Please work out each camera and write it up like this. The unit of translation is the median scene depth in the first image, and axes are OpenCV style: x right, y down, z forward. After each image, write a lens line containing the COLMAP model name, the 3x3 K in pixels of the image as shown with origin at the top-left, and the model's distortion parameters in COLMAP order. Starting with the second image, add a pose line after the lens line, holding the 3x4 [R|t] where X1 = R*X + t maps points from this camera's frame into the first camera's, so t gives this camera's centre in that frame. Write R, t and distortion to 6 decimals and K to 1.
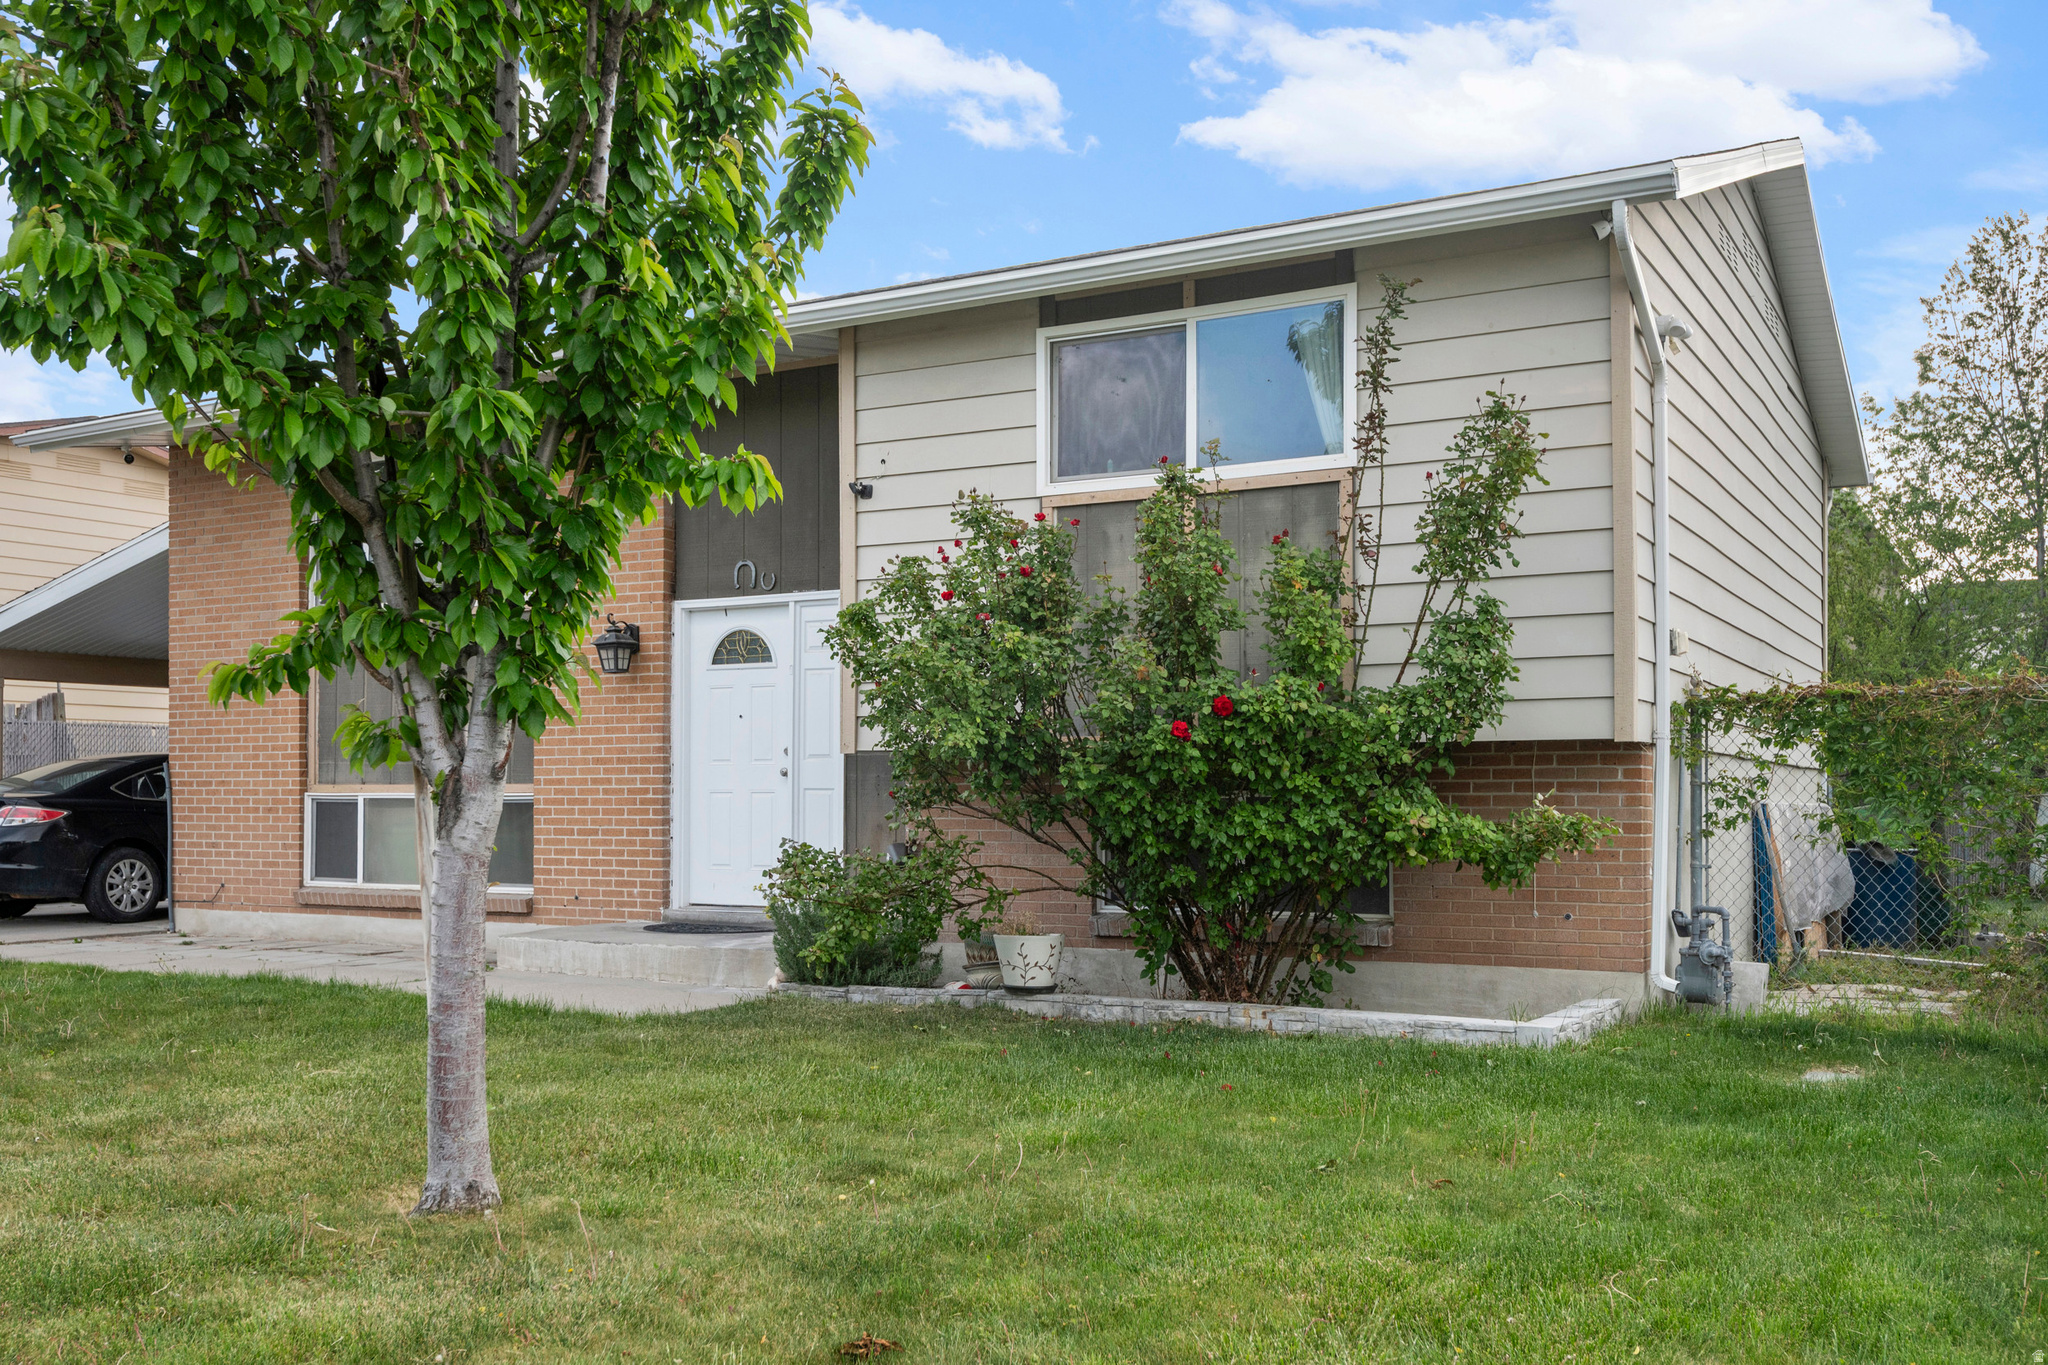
lens RADIAL K [[1858.3, 0, 1023.2], [0, 1858.3, 687.8], [0, 0, 1]] dist [-0.003450, 0.000647]
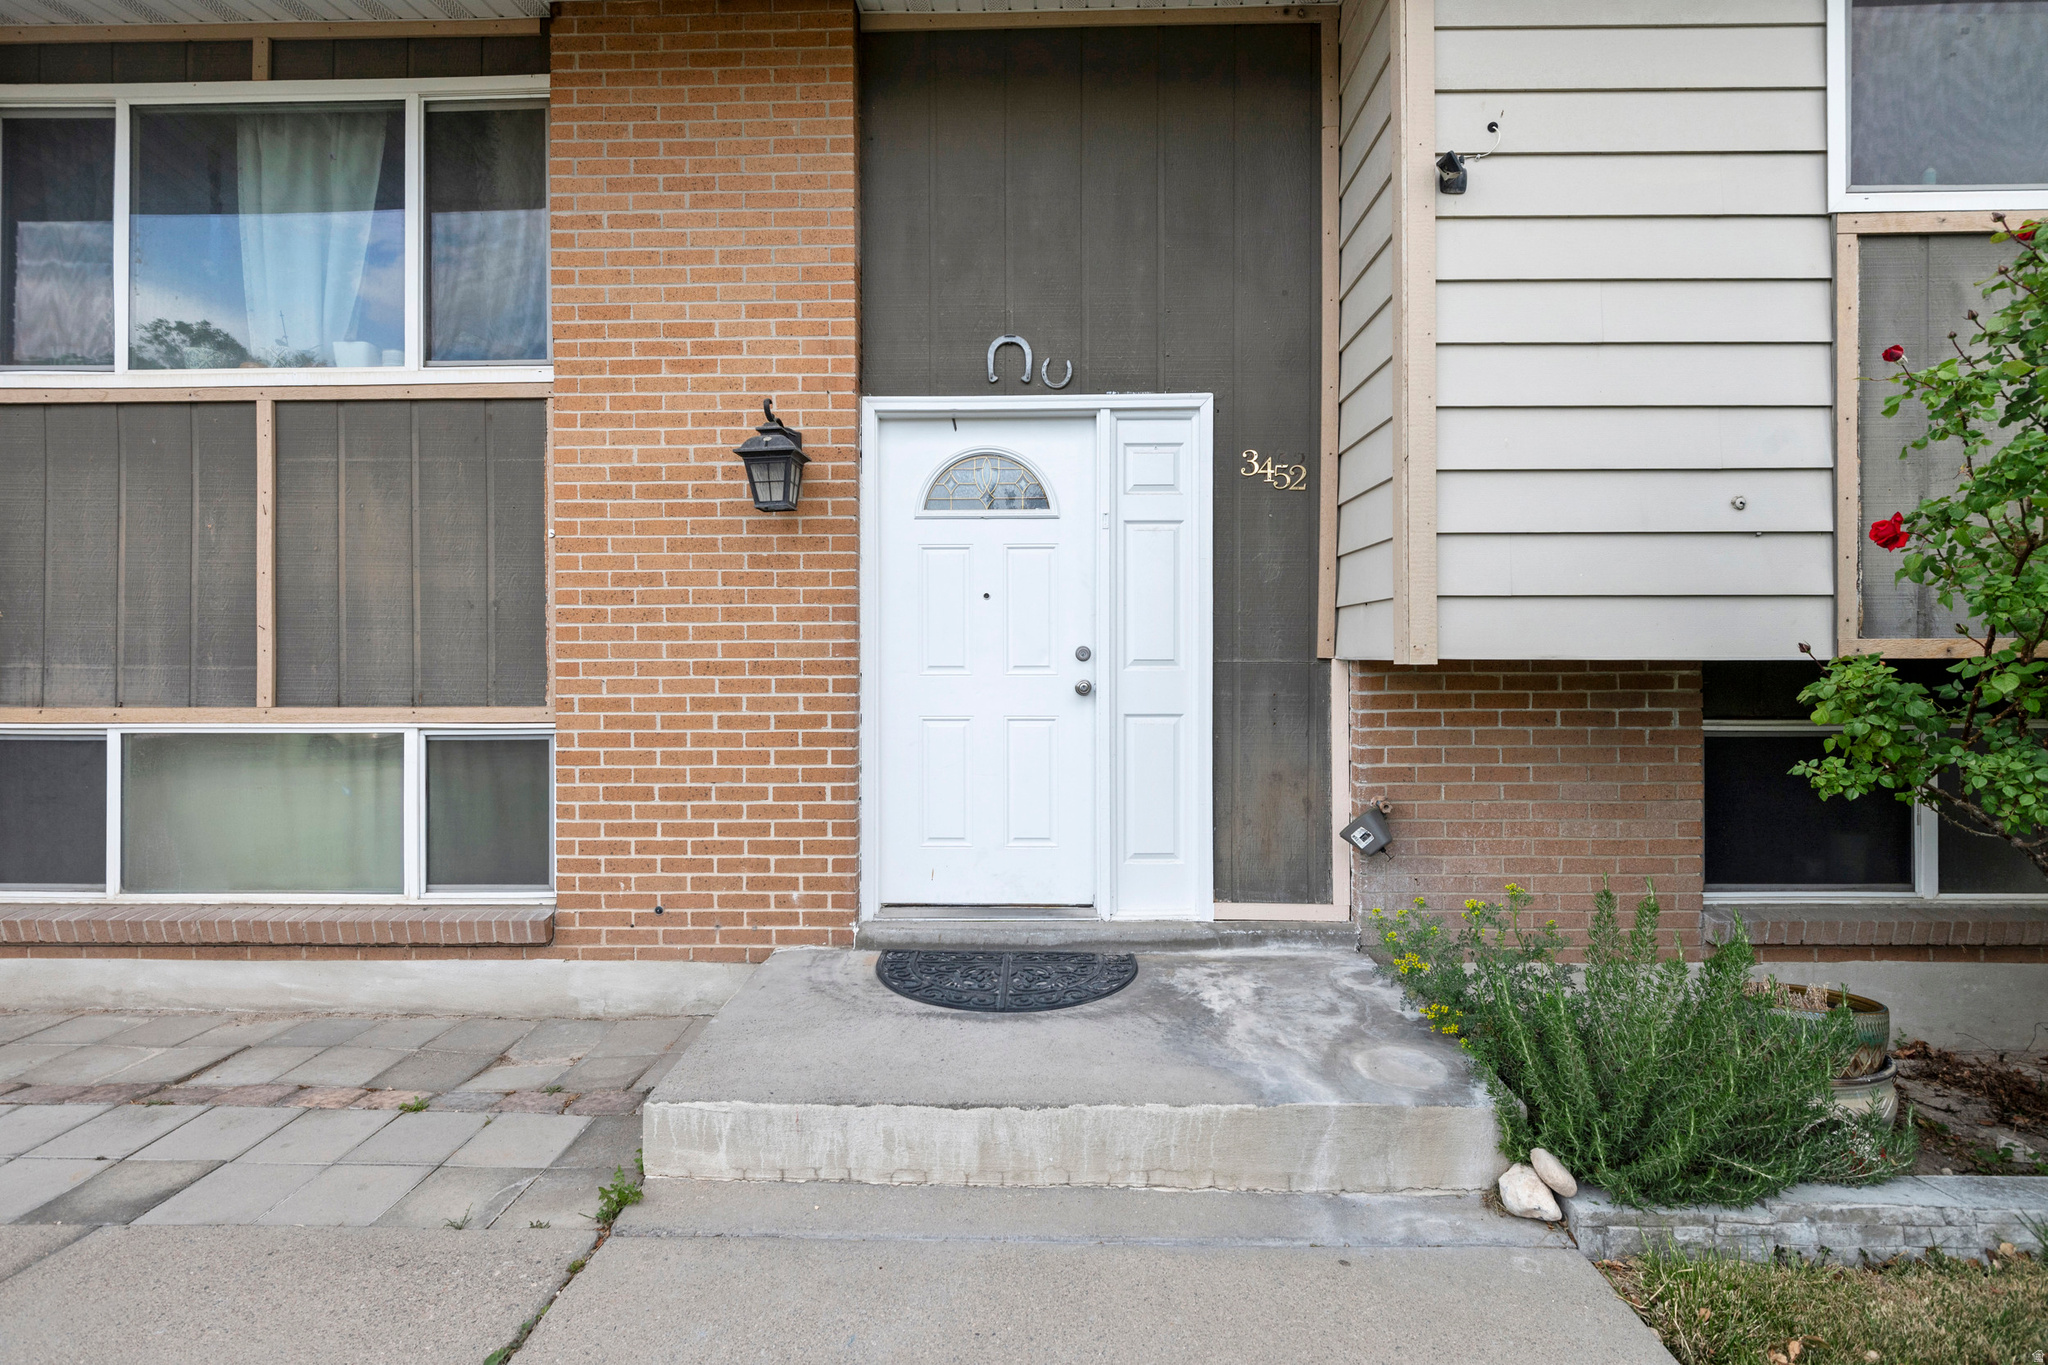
lens RADIAL K [[944.6, 0, 1042.3], [0, 944.6, 647.2], [0, 0, 1]] dist [0.004981, -0.001149]
pose [[0.877973, 0.002295, 0.478705, -0.281198], [-0.025981, 0.998743, 0.042861, 0.018321], [-0.478005, -0.050068, 0.876929, 0.710583]]
